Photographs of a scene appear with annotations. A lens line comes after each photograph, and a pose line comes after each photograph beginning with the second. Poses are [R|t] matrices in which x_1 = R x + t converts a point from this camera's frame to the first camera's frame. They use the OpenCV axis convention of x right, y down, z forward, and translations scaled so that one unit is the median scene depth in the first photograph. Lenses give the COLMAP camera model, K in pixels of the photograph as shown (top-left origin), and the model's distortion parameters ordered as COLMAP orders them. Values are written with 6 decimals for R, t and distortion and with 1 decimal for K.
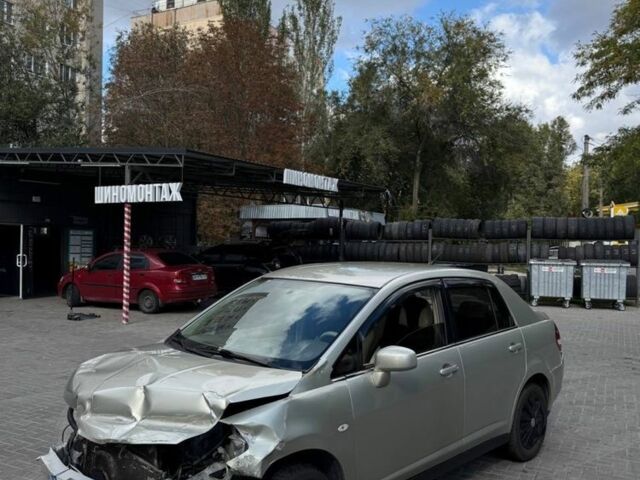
lens RADIAL K [[599.4, 0, 330.2], [0, 599.4, 242.7], [0, 0, 1]] dist [0.161598, -0.310357]
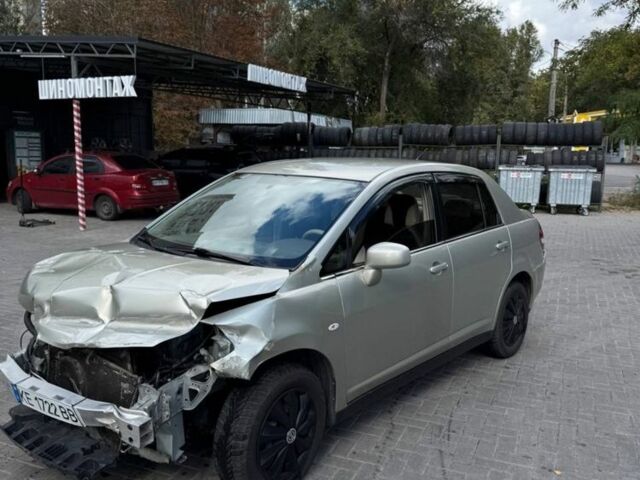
lens RADIAL K [[601.8, 0, 342.7], [0, 601.8, 251.5], [0, 0, 1]] dist [0.162799, -0.315517]
pose [[0.996822, -0.009208, 0.079131, -0.008986], [-0.003625, 0.987026, 0.160521, 0.009684], [-0.079583, -0.160297, 0.983855, 0.024115]]
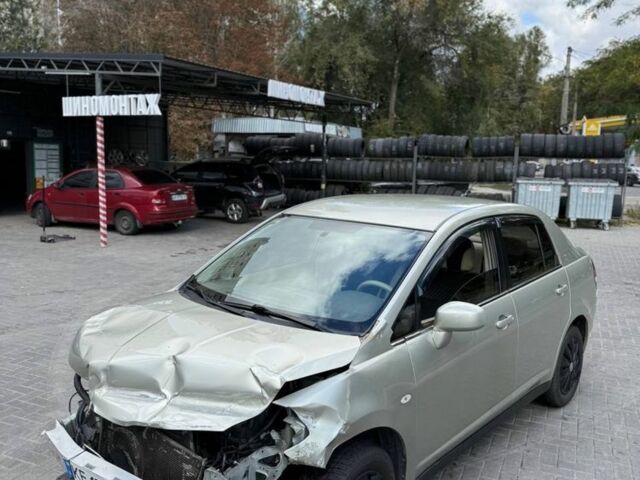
lens RADIAL K [[599.4, 0, 330.2], [0, 599.4, 242.7], [0, 0, 1]] dist [0.161598, -0.310357]
pose [[0.998639, 0.000329, 0.052159, -0.031372], [-0.007728, 0.989878, 0.141709, -0.008485], [-0.051585, -0.141919, 0.988533, 0.044963]]
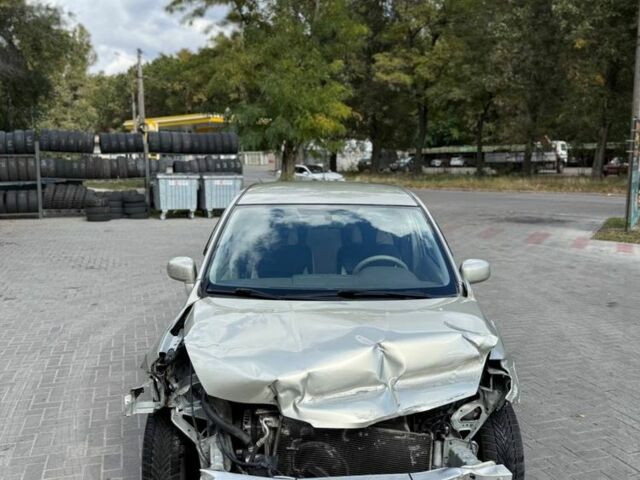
lens RADIAL K [[595.7, 0, 320.0], [0, 595.7, 240.0], [0, 0, 1]] dist [0.115155, -0.208207]
pose [[0.731469, -0.101403, 0.674293, -0.204218], [0.007331, 0.989993, 0.140926, -0.002942], [-0.681836, -0.098140, 0.724892, 0.114534]]
